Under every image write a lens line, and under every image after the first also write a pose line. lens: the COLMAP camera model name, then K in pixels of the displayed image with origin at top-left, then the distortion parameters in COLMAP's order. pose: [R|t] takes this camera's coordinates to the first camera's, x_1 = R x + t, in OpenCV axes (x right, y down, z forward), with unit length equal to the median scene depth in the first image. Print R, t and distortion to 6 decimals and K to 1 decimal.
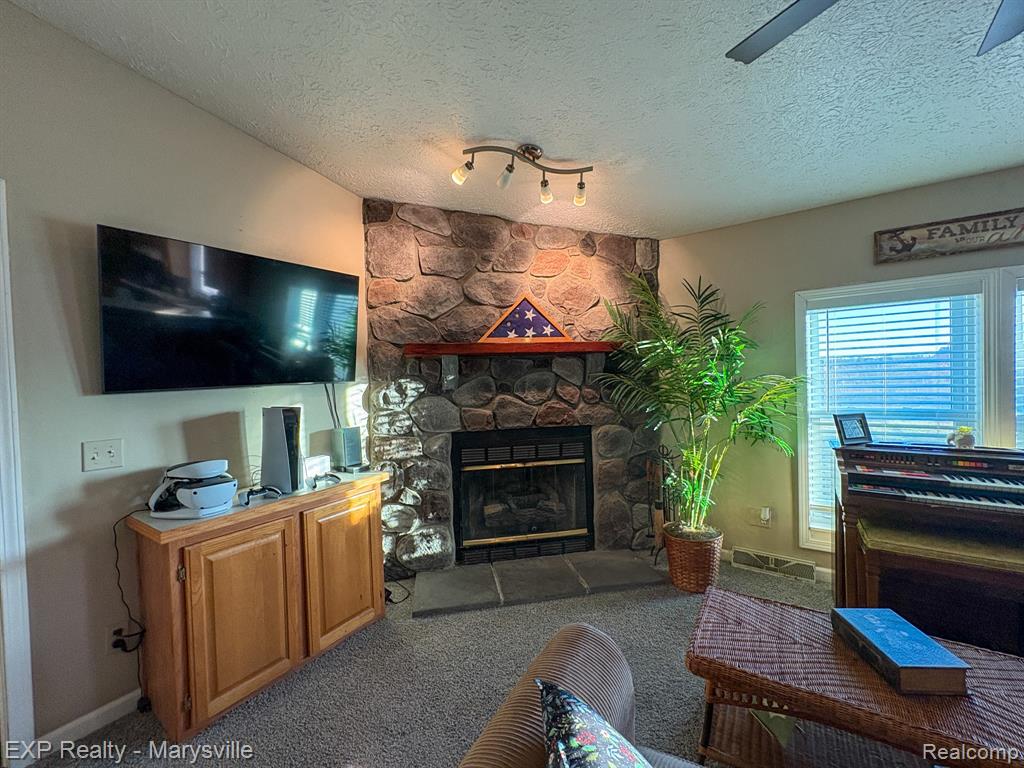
lens RADIAL K [[406.6, 0, 517.2], [0, 406.6, 384.1], [0, 0, 1]] dist [0.002658, -0.000709]
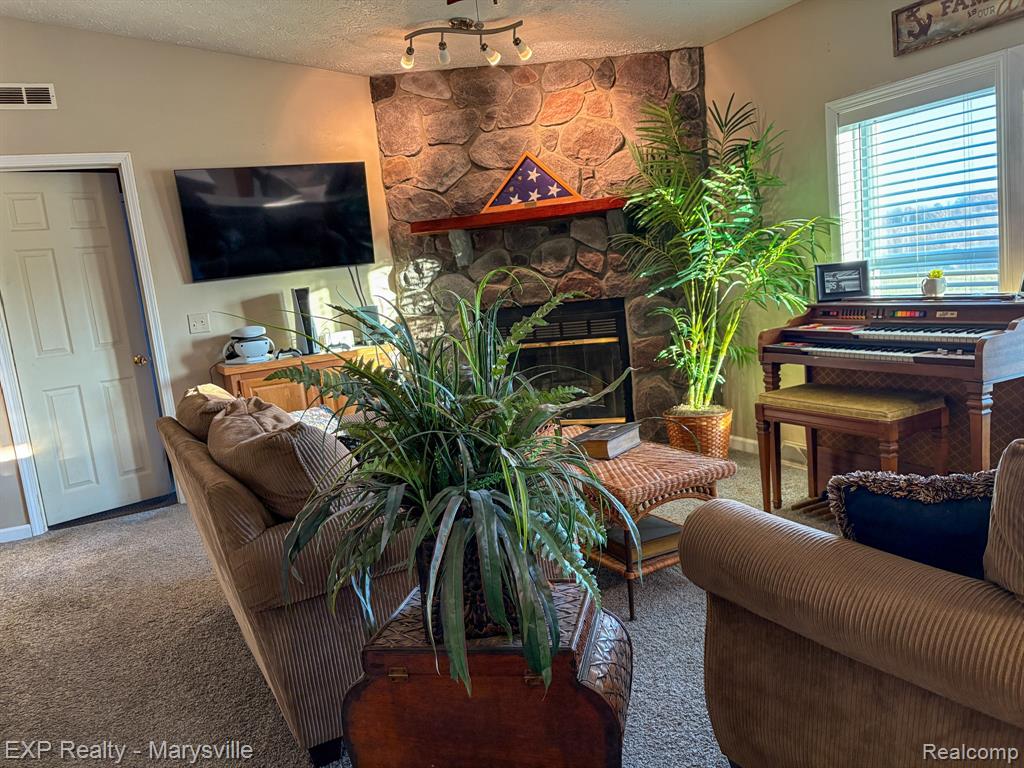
lens RADIAL K [[763.5, 0, 507.4], [0, 763.5, 388.9], [0, 0, 1]] dist [0.021081, -0.017151]
pose [[0.872276, 0.013314, -0.488833, 0.818653], [0.067383, 0.986821, 0.147117, 0.042495], [0.484349, -0.161266, 0.859883, -0.553428]]
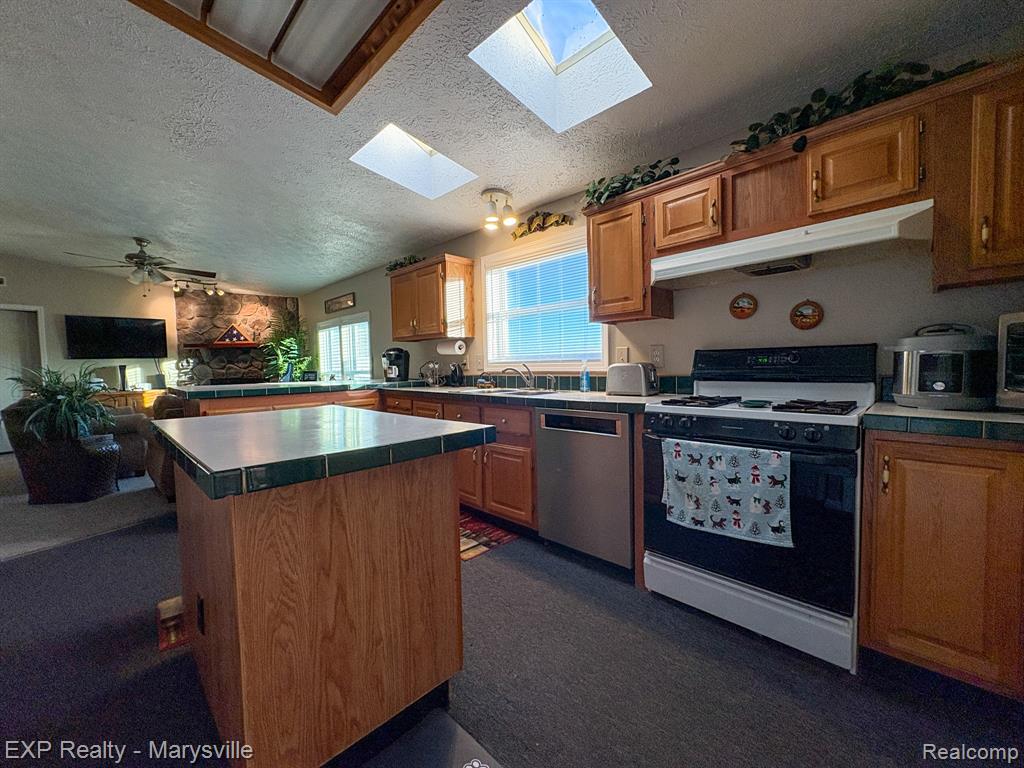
lens RADIAL K [[406.6, 0, 508.5], [0, 406.6, 383.5], [0, 0, 1]] dist [0.002658, -0.000709]
pose [[0.983419, 0.015143, -0.180714, 2.143295], [-0.011146, 0.999671, 0.023116, 0.066805], [0.181005, -0.020718, 0.983264, -1.150077]]
